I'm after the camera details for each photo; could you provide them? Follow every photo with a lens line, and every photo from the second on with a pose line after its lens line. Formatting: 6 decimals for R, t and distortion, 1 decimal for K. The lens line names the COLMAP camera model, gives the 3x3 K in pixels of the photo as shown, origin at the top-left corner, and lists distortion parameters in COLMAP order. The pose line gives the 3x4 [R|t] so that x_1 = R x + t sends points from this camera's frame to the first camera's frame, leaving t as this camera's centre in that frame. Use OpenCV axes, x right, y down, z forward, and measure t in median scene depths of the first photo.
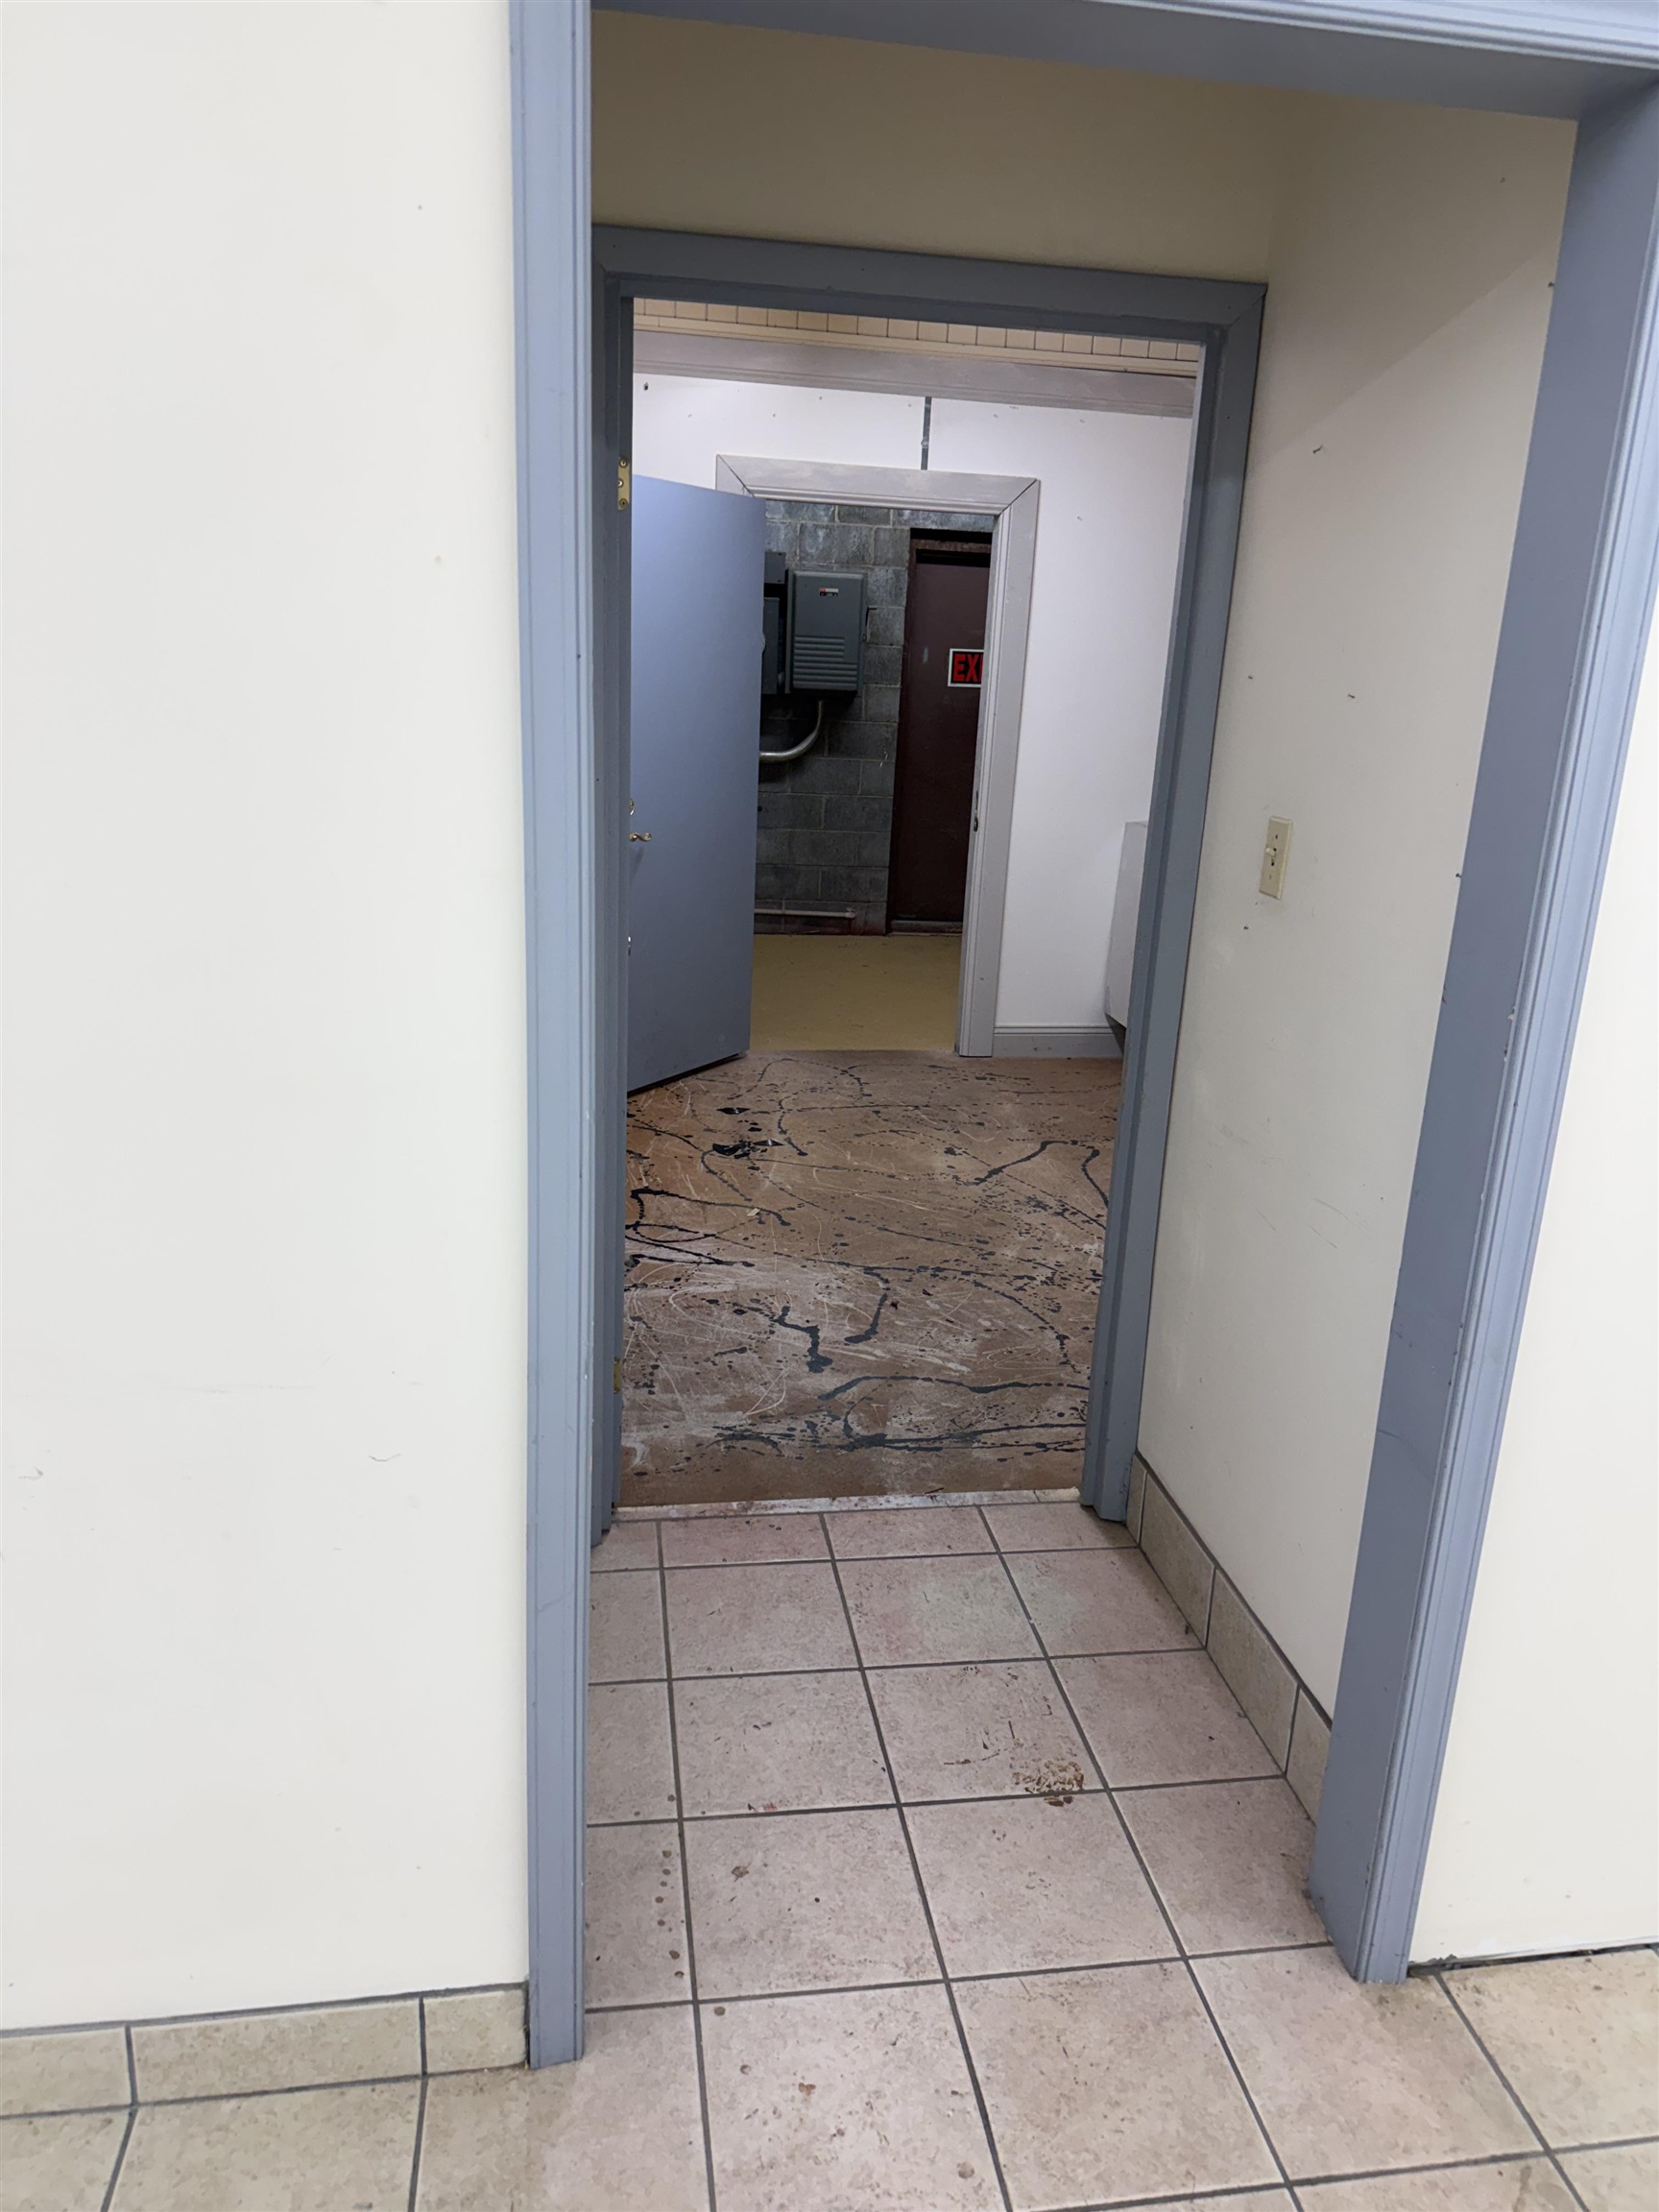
lens RADIAL K [[1546.3, 0, 835.6], [0, 1546.3, 1117.4], [0, 0, 1]] dist [0.145526, -0.233185]
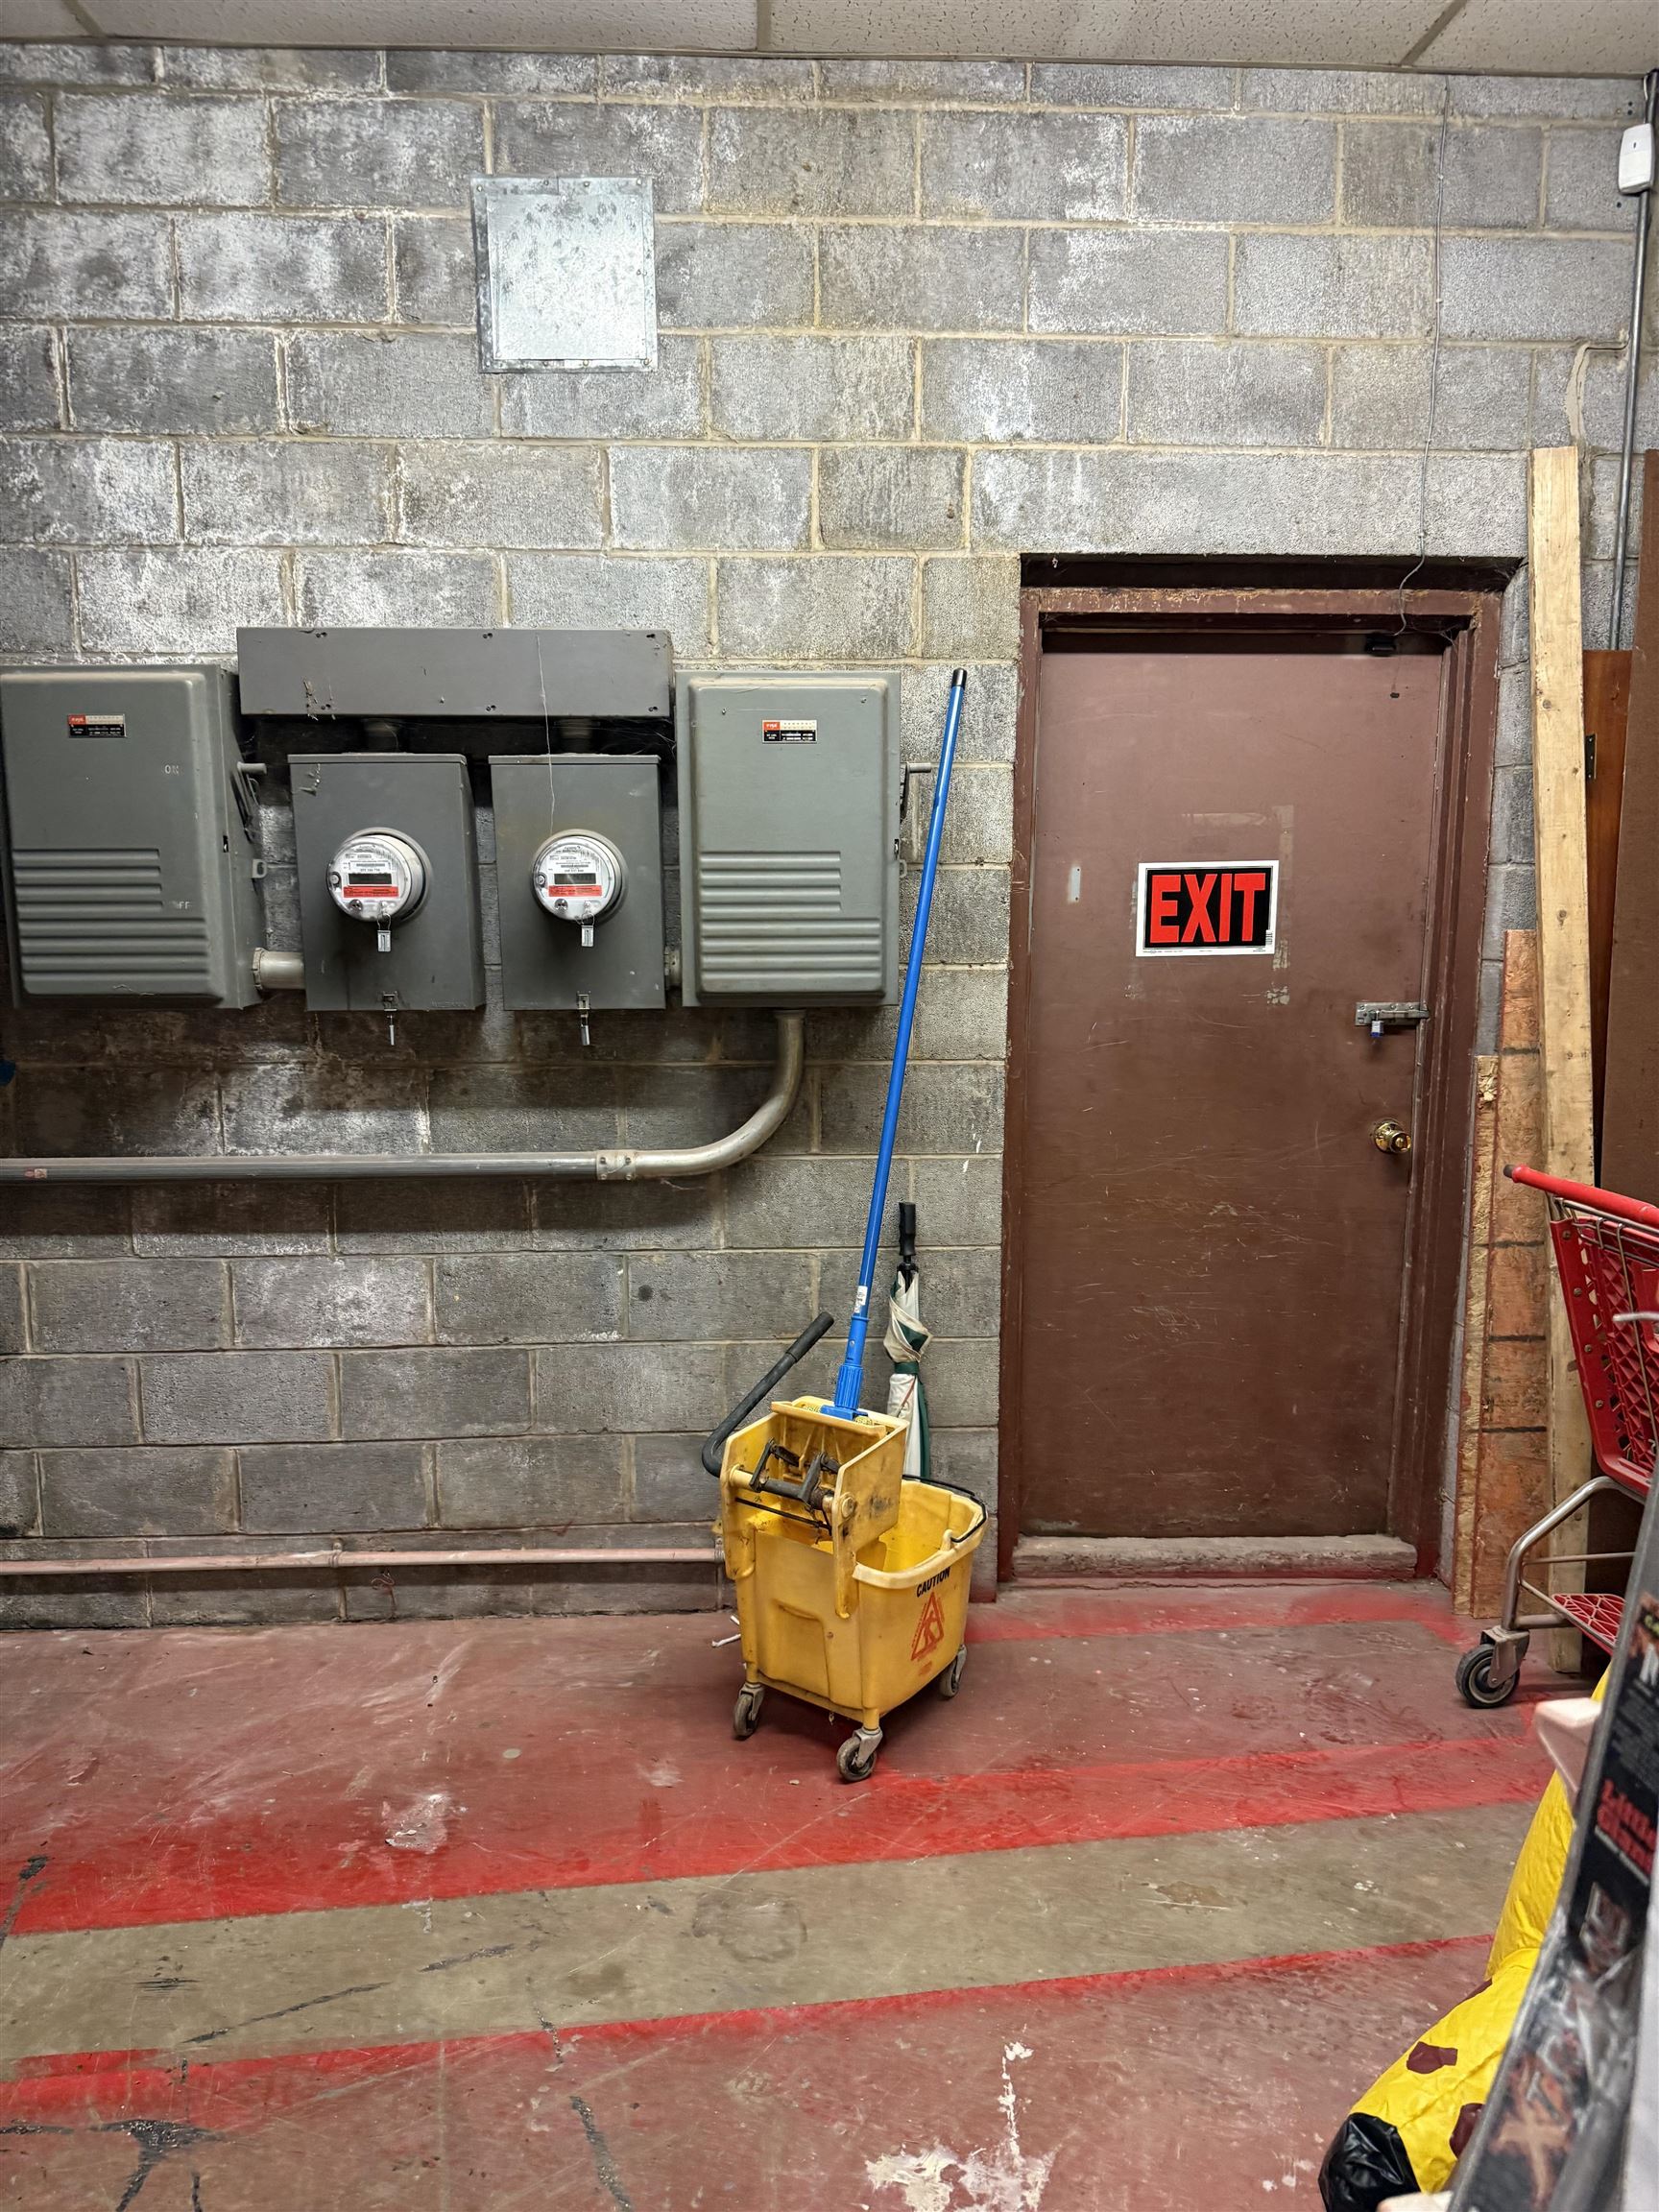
lens RADIAL K [[1565.4, 0, 812.7], [0, 1565.4, 1114.7], [0, 0, 1]] dist [0.129730, -0.242996]
pose [[0.992480, -0.028756, -0.118980, 0.039434], [0.012838, 0.991107, -0.132443, -0.195862], [0.121731, 0.129920, 0.984024, 0.641891]]
